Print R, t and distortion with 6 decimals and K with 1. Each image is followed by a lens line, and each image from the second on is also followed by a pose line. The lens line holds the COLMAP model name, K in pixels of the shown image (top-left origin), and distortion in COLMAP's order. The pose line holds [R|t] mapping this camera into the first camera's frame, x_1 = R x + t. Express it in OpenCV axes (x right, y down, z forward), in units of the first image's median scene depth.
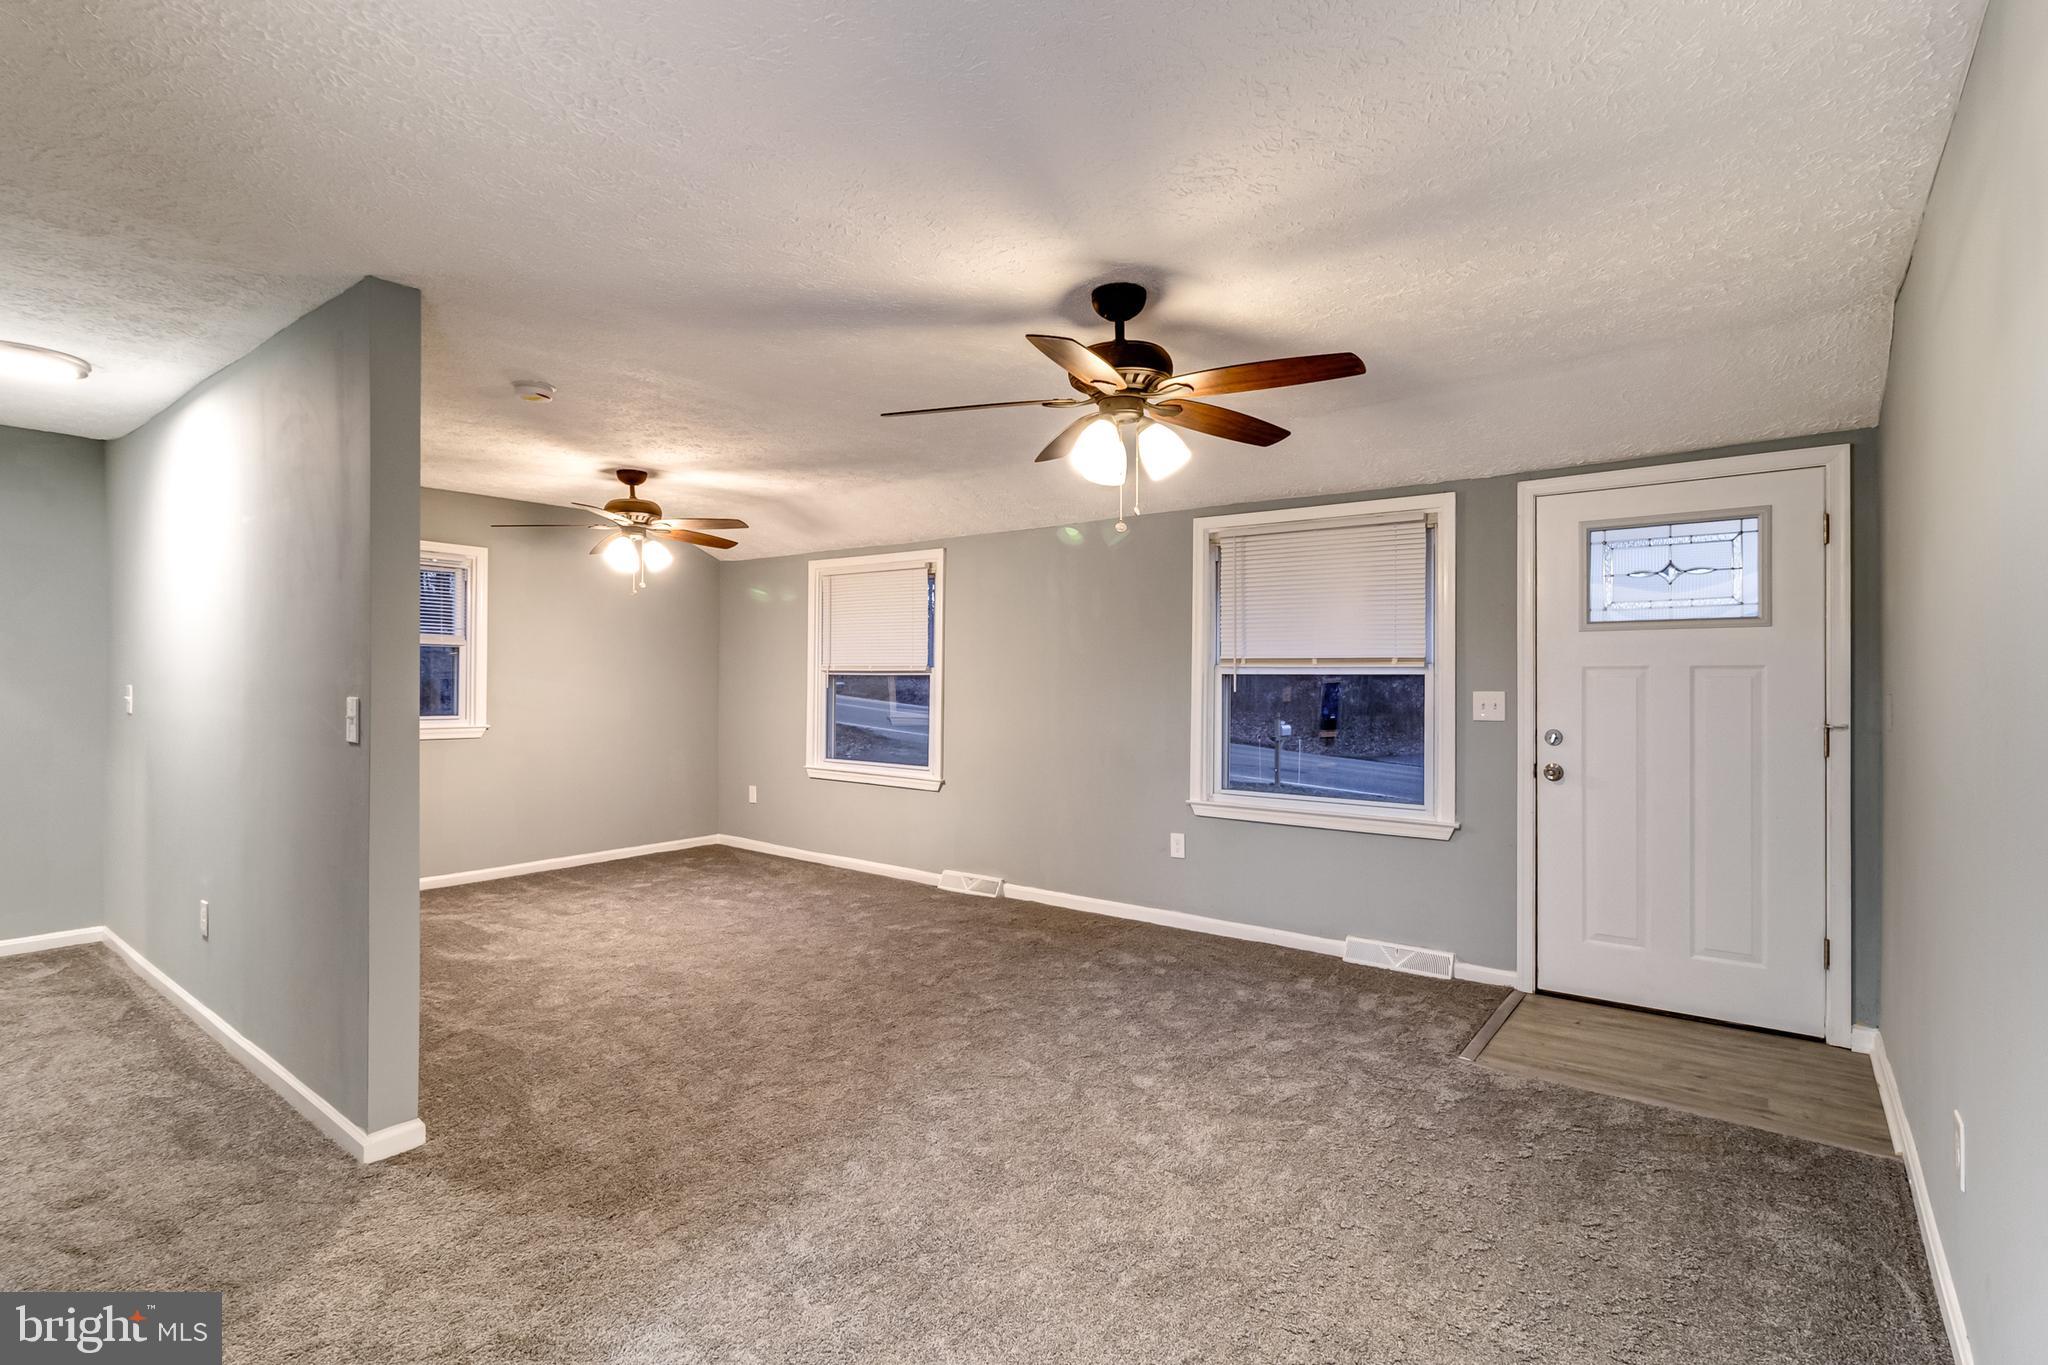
lens RADIAL K [[967.5, 0, 1024.0], [0, 967.5, 682.5], [0, 0, 1]] dist [0.000274, 0.000040]
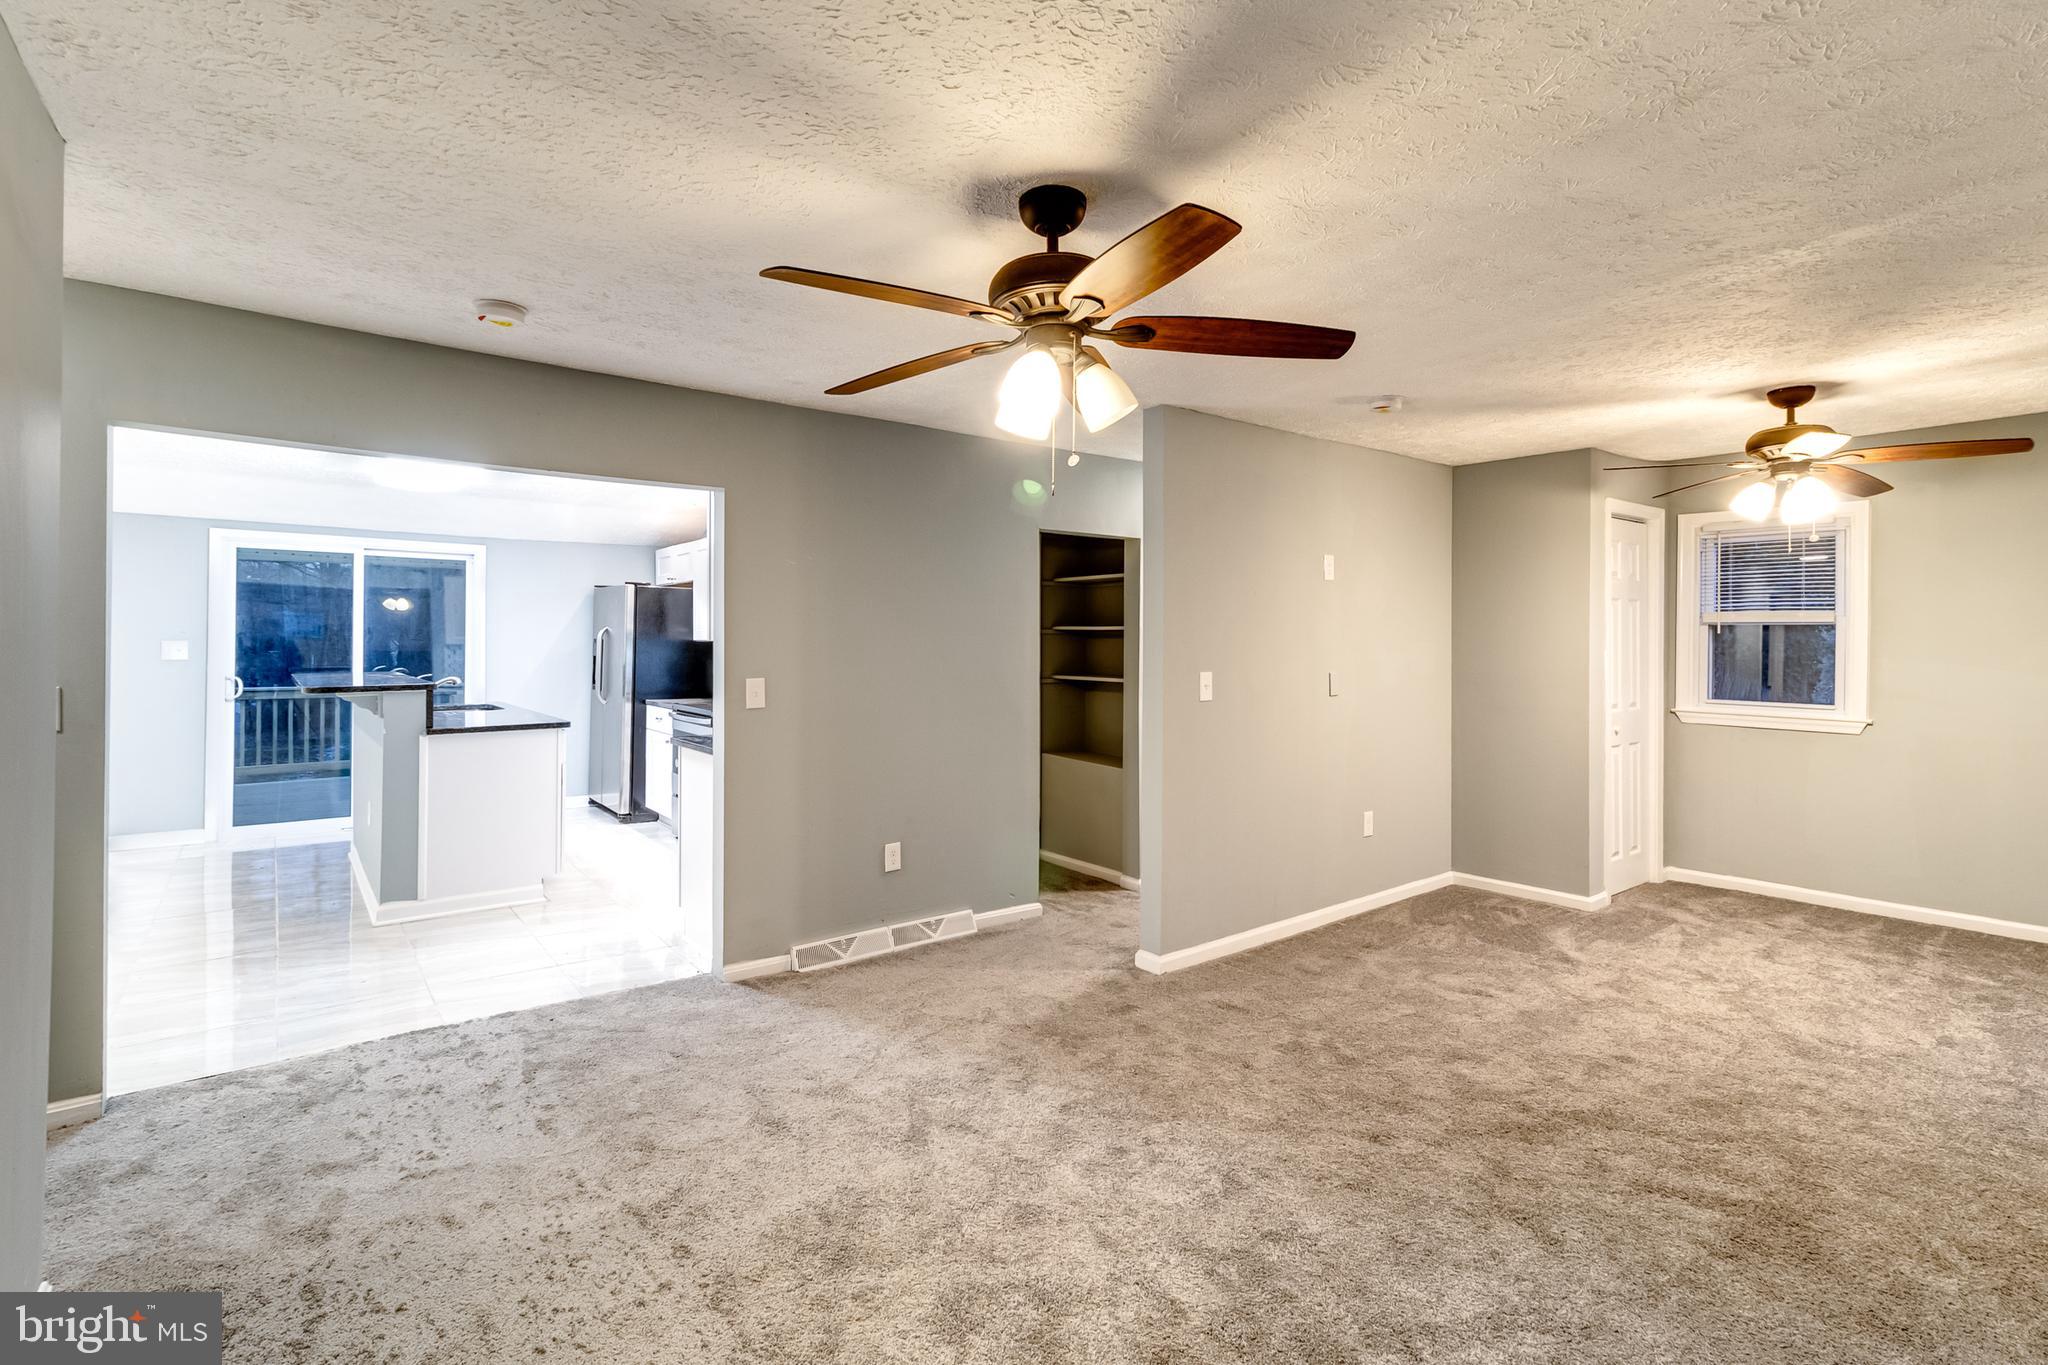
lens RADIAL K [[950.9, 0, 1033.5], [0, 950.9, 636.6], [0, 0, 1]] dist [0.000459, 0.000068]
pose [[-0.230478, -0.006759, -0.973054, 0.577329], [-0.013289, 0.999904, -0.003798, -0.022250], [0.972987, 0.012055, -0.230546, 0.775954]]
